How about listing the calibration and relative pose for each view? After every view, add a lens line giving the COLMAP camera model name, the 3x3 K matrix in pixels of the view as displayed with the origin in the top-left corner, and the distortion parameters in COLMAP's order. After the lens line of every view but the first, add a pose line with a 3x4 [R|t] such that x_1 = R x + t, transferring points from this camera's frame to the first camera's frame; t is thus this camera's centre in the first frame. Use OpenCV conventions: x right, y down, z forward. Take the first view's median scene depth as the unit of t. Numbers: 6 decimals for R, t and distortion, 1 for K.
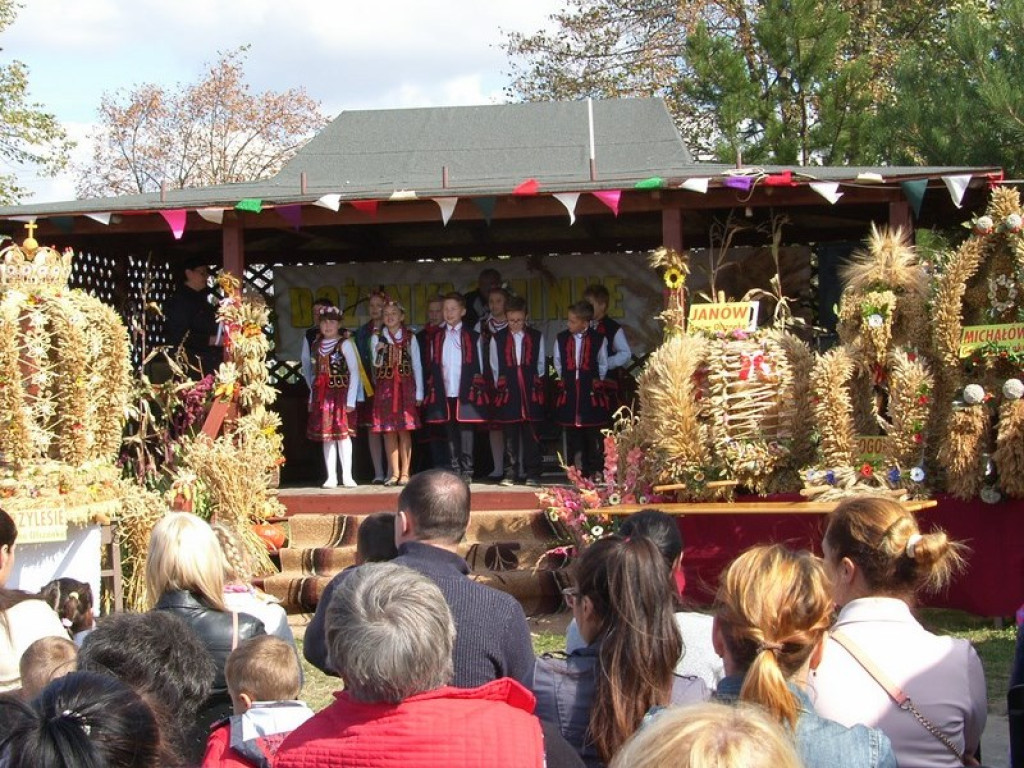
lens RADIAL K [[2023.6, 0, 537.6], [0, 2023.6, 383.0], [0, 0, 1]] dist [0.024560, 0.244448]
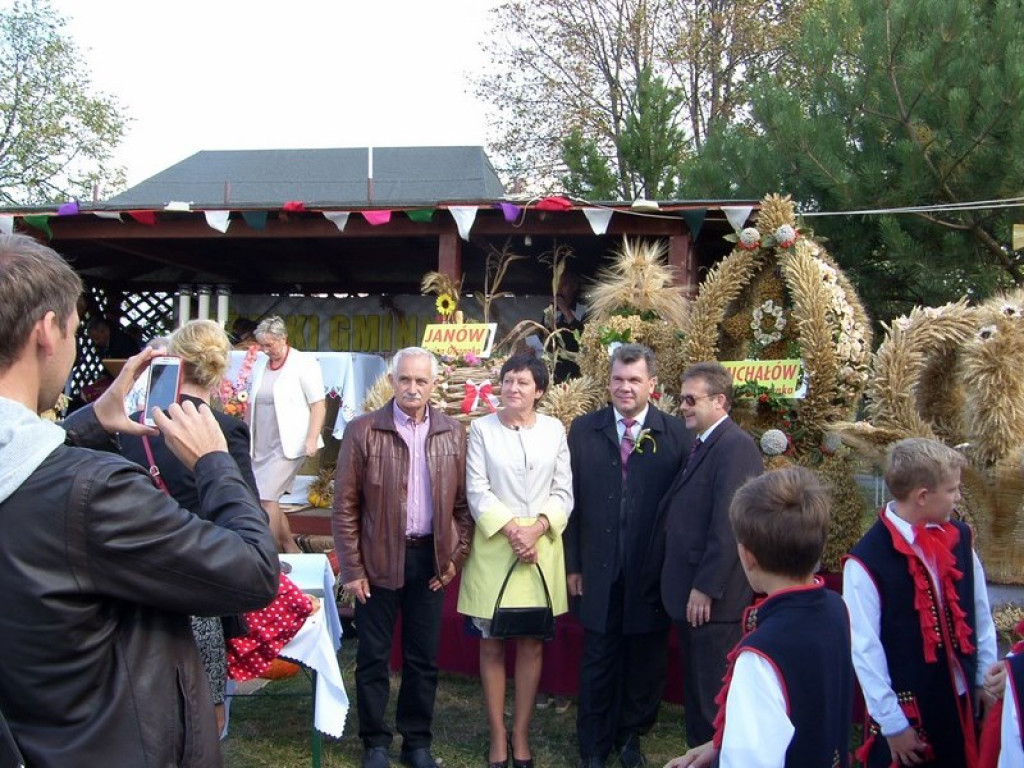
lens RADIAL K [[1193.5, 0, 505.1], [0, 1193.5, 366.8], [0, 0, 1]] dist [-0.155525, 0.125694]
pose [[0.998040, 0.053606, -0.032276, 0.132788], [-0.054702, 0.997921, -0.034079, -0.004548], [0.030382, 0.035778, 0.998898, 0.496035]]
